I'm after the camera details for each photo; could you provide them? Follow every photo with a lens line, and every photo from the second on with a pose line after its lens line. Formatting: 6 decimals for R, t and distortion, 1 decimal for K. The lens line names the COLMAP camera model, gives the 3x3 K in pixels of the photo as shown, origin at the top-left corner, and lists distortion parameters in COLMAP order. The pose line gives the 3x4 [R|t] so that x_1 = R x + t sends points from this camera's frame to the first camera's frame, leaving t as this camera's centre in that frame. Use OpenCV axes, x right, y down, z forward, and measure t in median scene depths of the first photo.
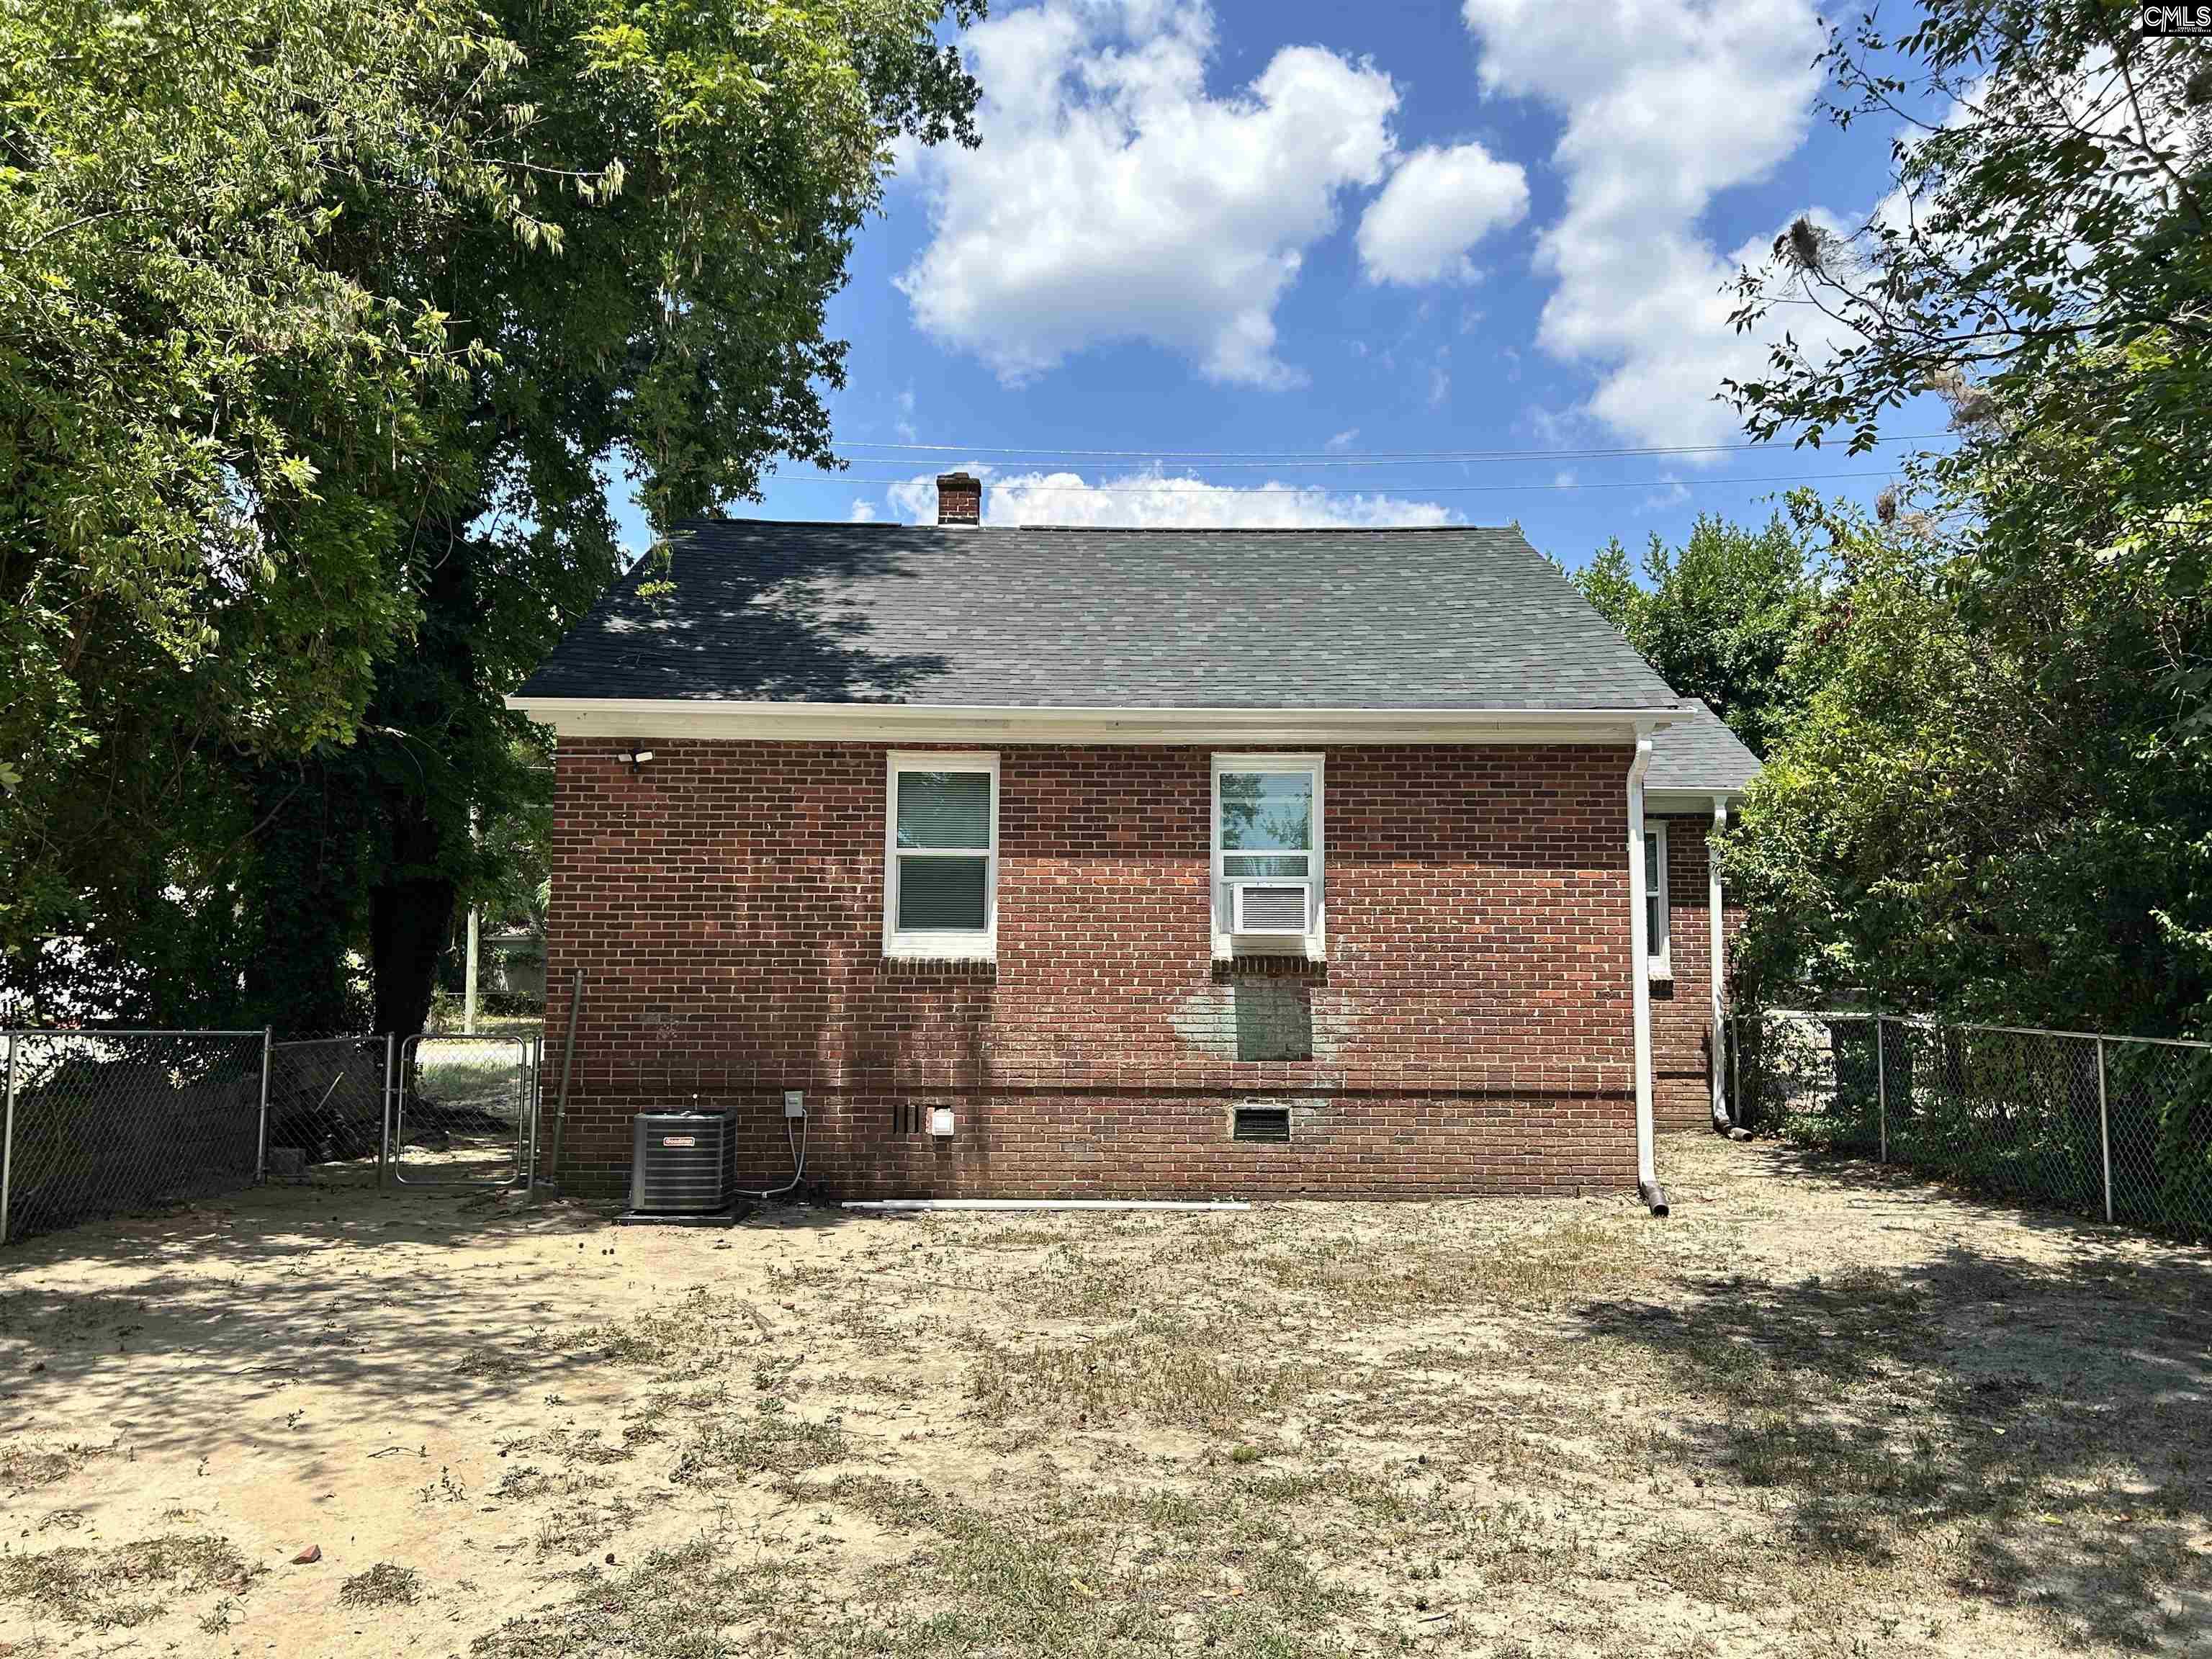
lens RADIAL K [[1678.0, 0, 1106.0], [0, 1678.0, 829.5], [0, 0, 1]] dist [0.096156, -0.134880]
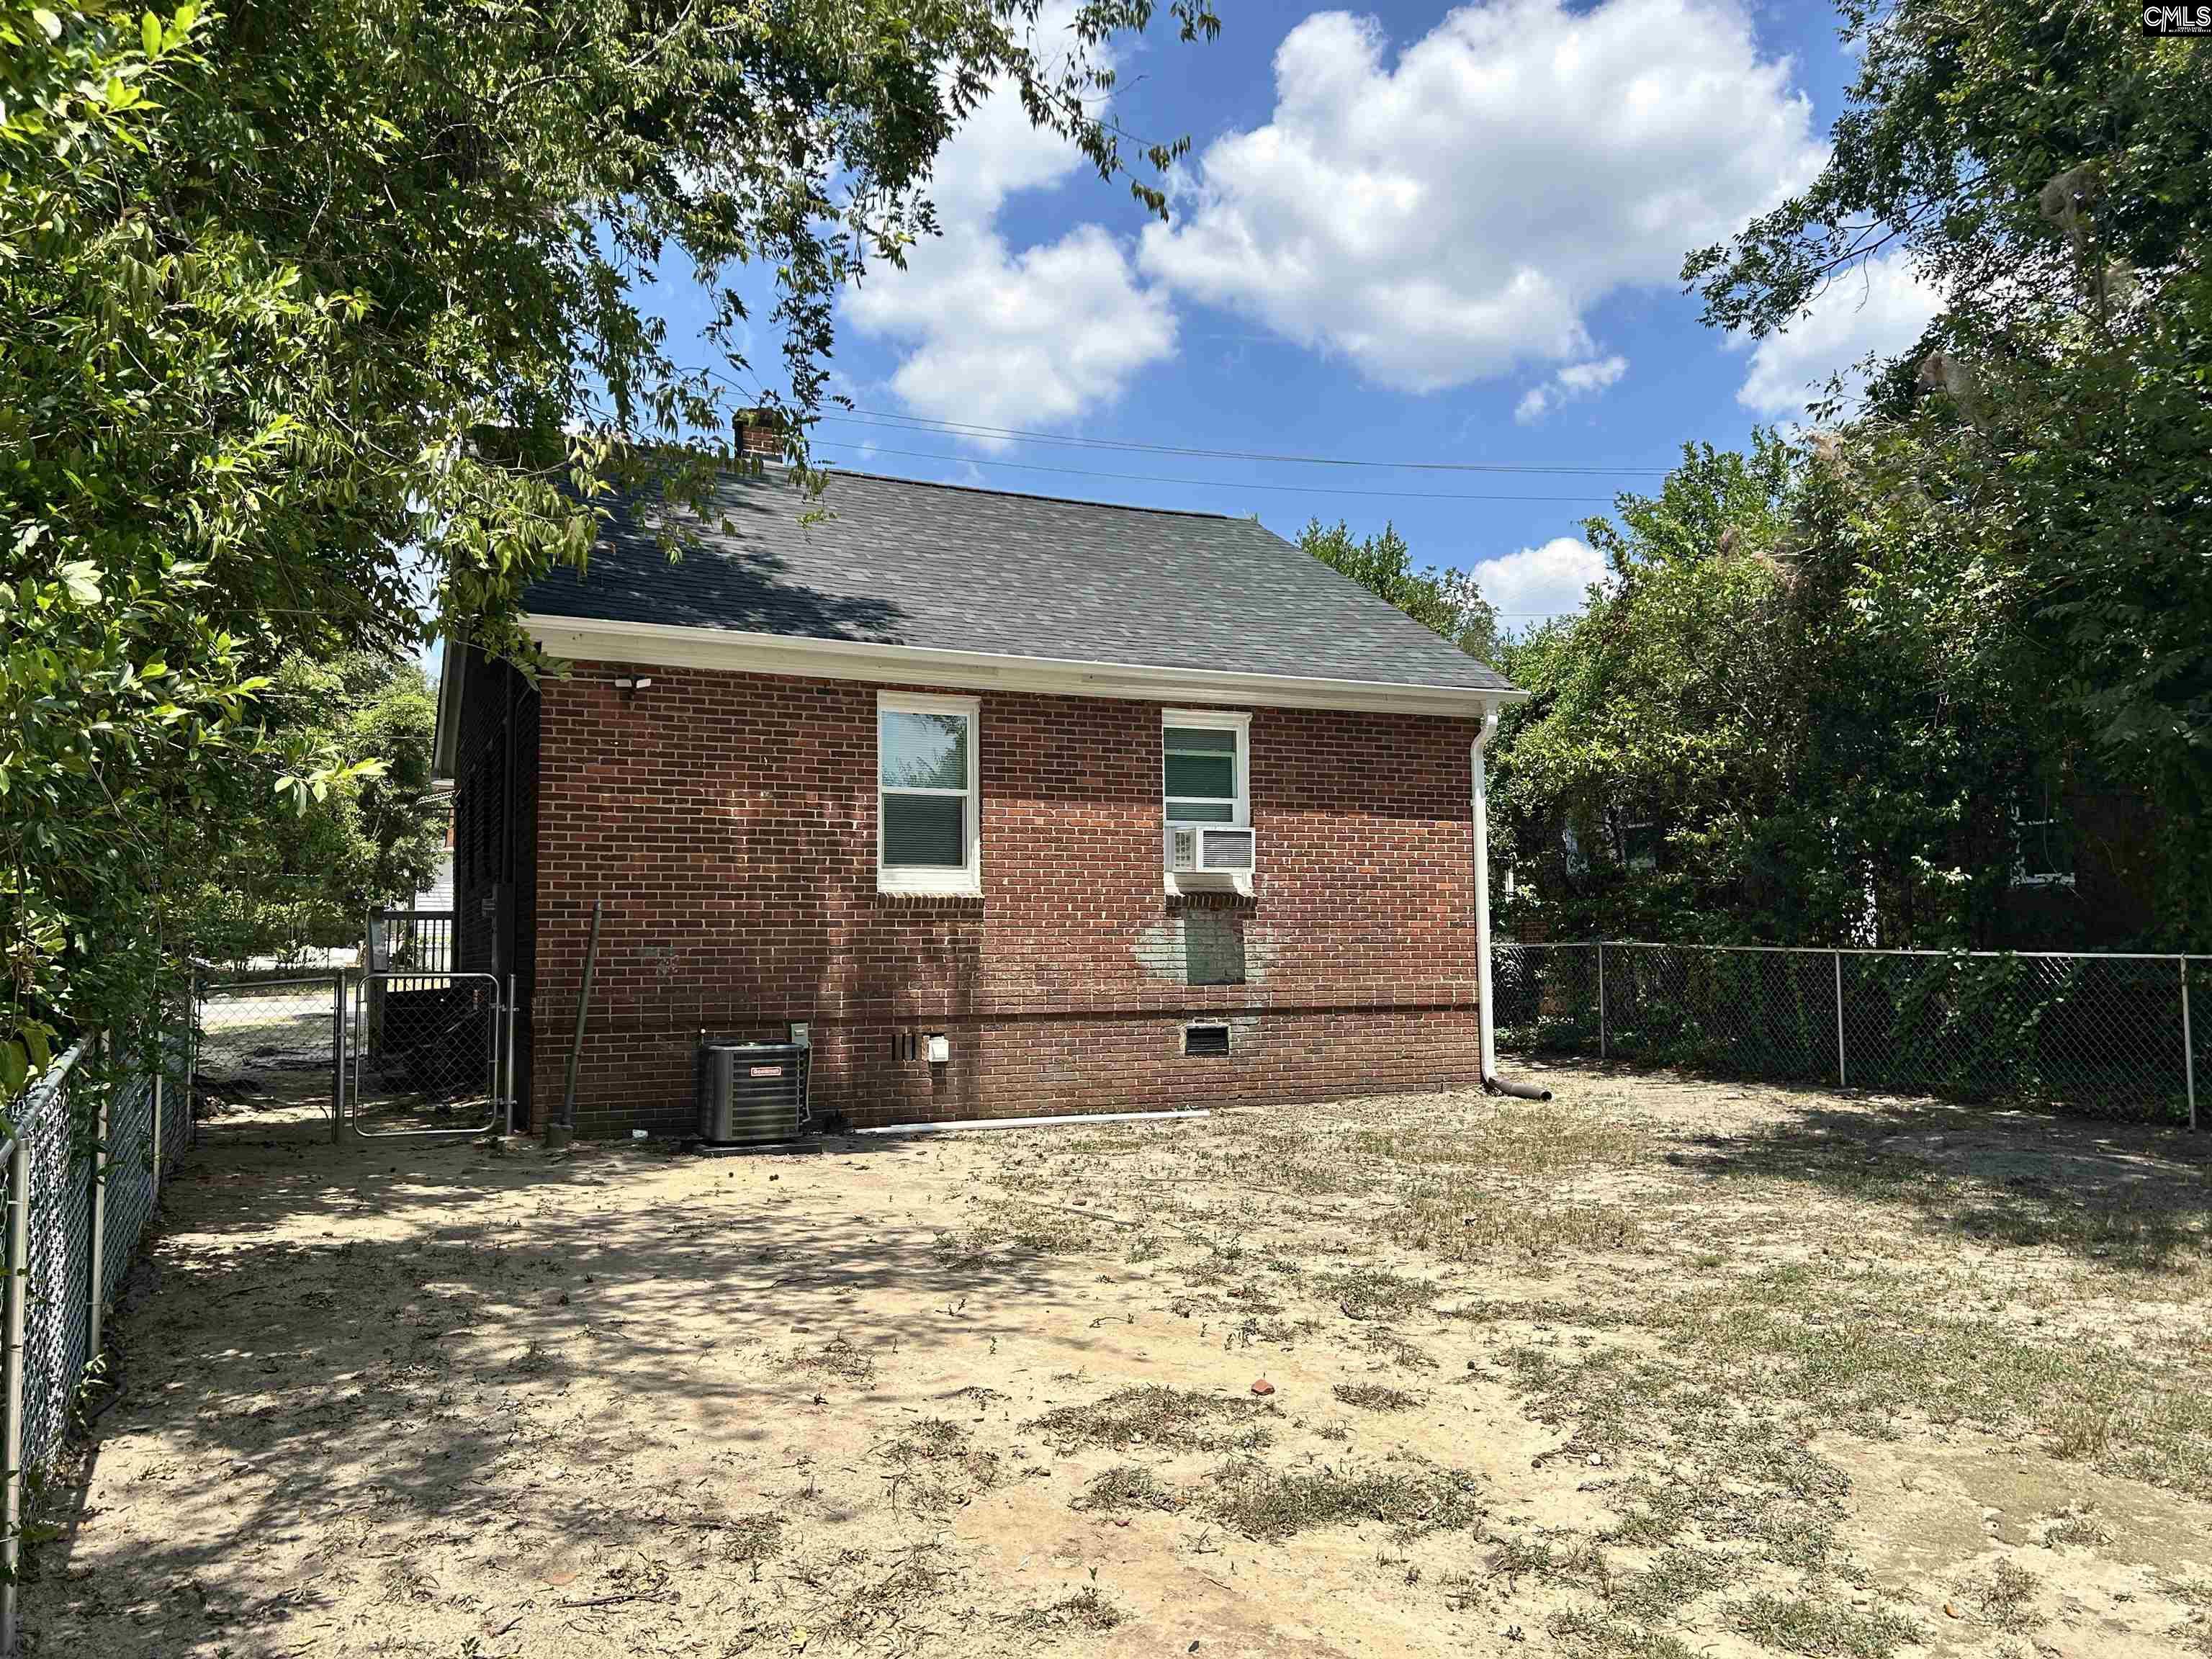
lens RADIAL K [[1678.0, 0, 1106.0], [0, 1678.0, 829.5], [0, 0, 1]] dist [0.096156, -0.134880]
pose [[0.909993, 0.019147, 0.414181, -0.431515], [-0.029252, 0.999409, 0.018068, 0.015359], [-0.413590, -0.028557, 0.910015, 0.010270]]
